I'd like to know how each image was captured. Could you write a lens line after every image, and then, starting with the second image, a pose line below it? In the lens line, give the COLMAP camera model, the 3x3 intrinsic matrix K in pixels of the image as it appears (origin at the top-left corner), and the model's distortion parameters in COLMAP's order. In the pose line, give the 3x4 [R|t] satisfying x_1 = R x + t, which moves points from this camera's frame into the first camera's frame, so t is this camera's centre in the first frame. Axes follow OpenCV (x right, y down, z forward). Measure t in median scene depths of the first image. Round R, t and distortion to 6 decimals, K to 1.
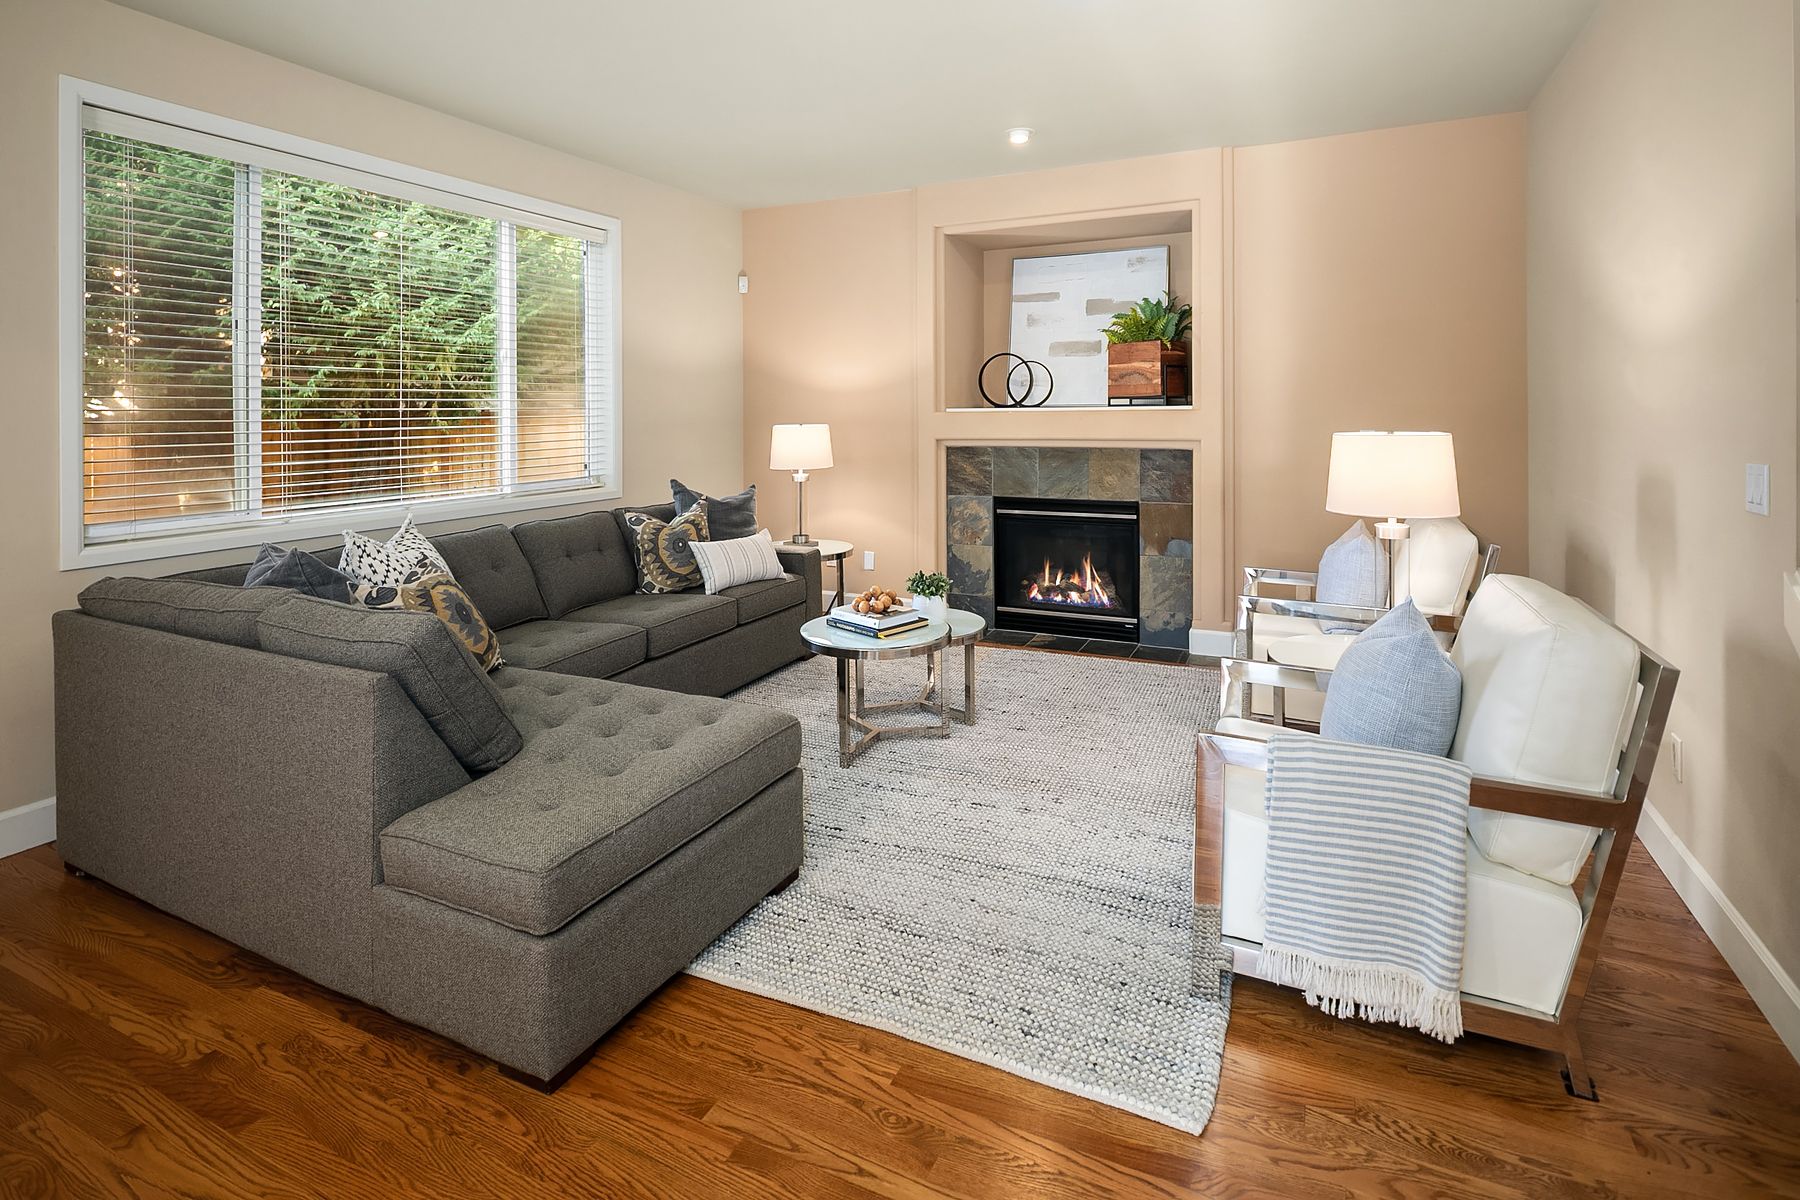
lens RADIAL K [[870.6, 0, 902.4], [0, 870.6, 412.1], [0, 0, 1]] dist [0.000762, 0.000147]
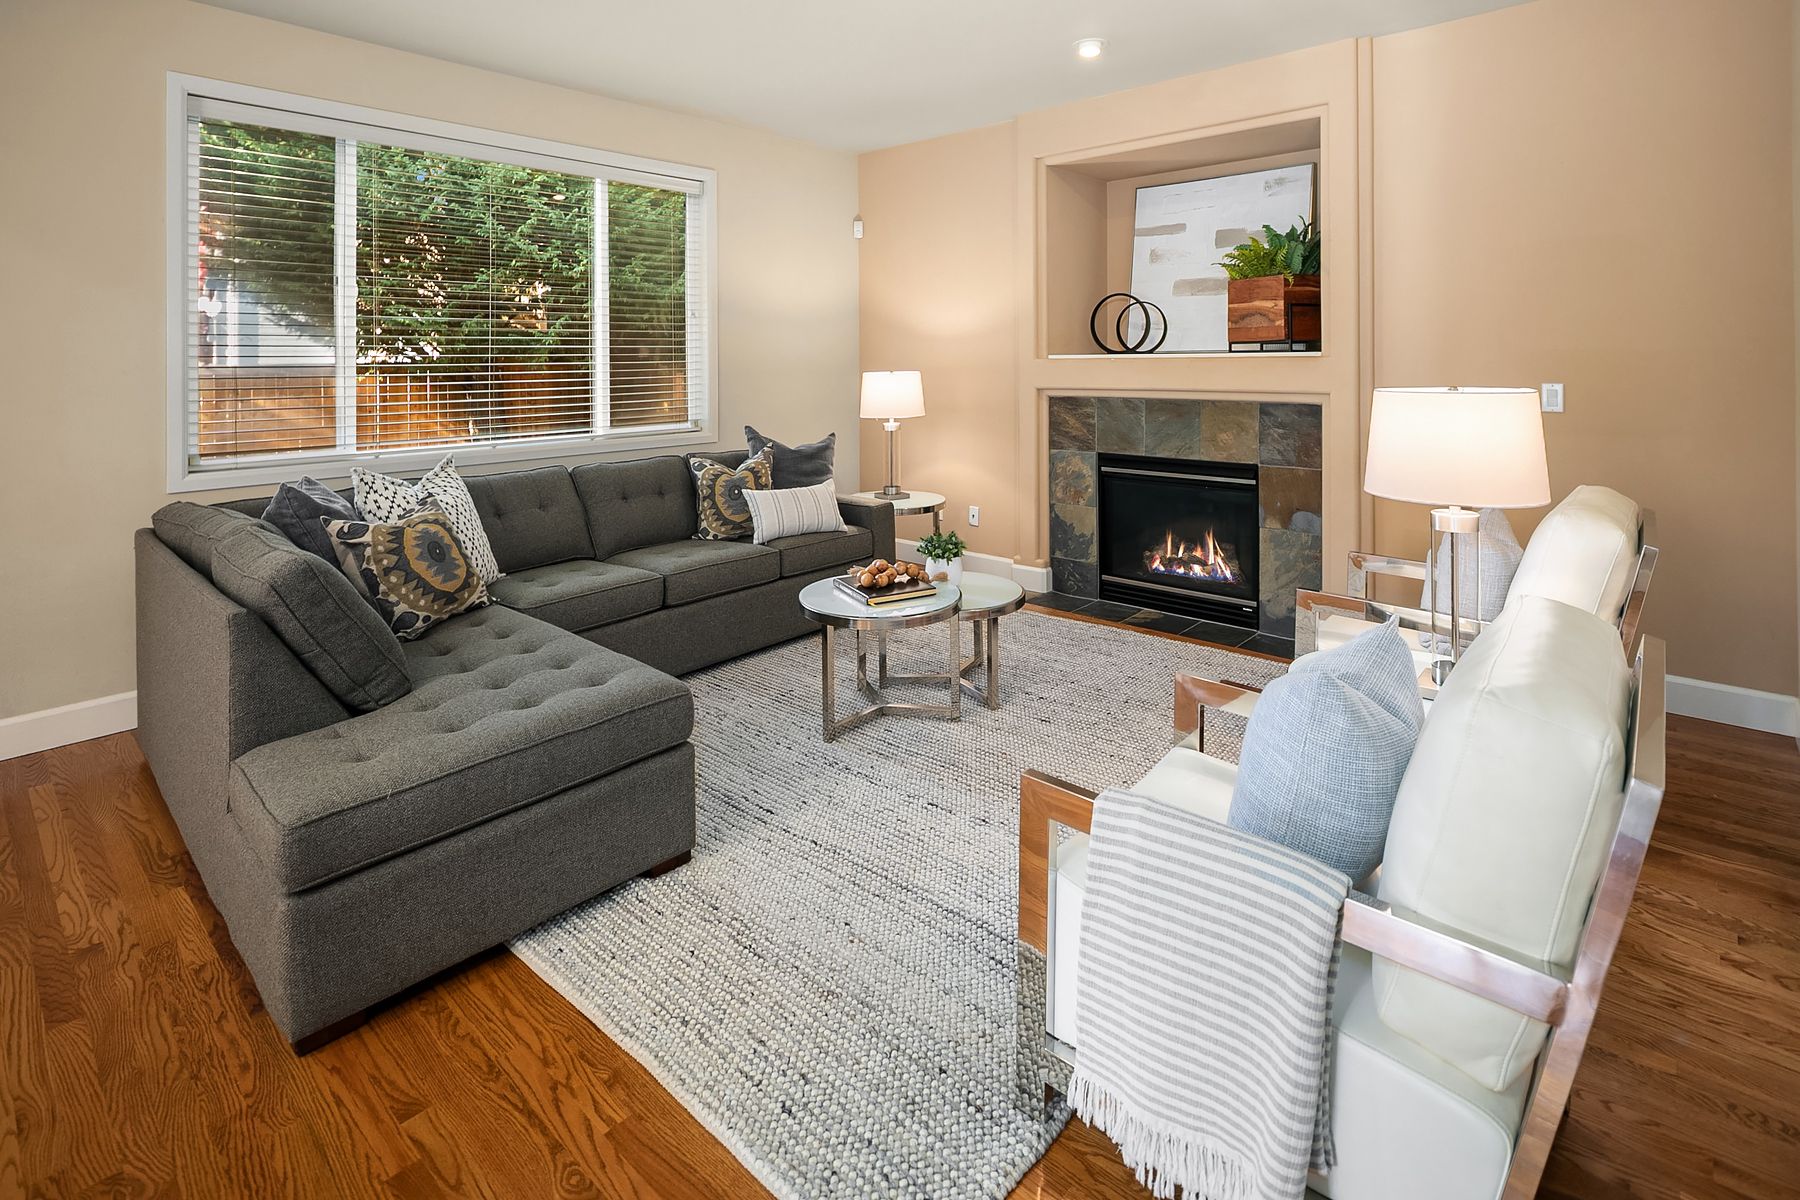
lens RADIAL K [[869.5, 0, 900.2], [0, 869.5, 354.0], [0, 0, 1]] dist [-0.000773, -0.000981]
pose [[0.959826, 0.000220, -0.280594, 0.188614], [-0.001382, 0.999991, -0.003943, -0.001430], [0.280591, 0.004173, 0.959818, 0.091581]]
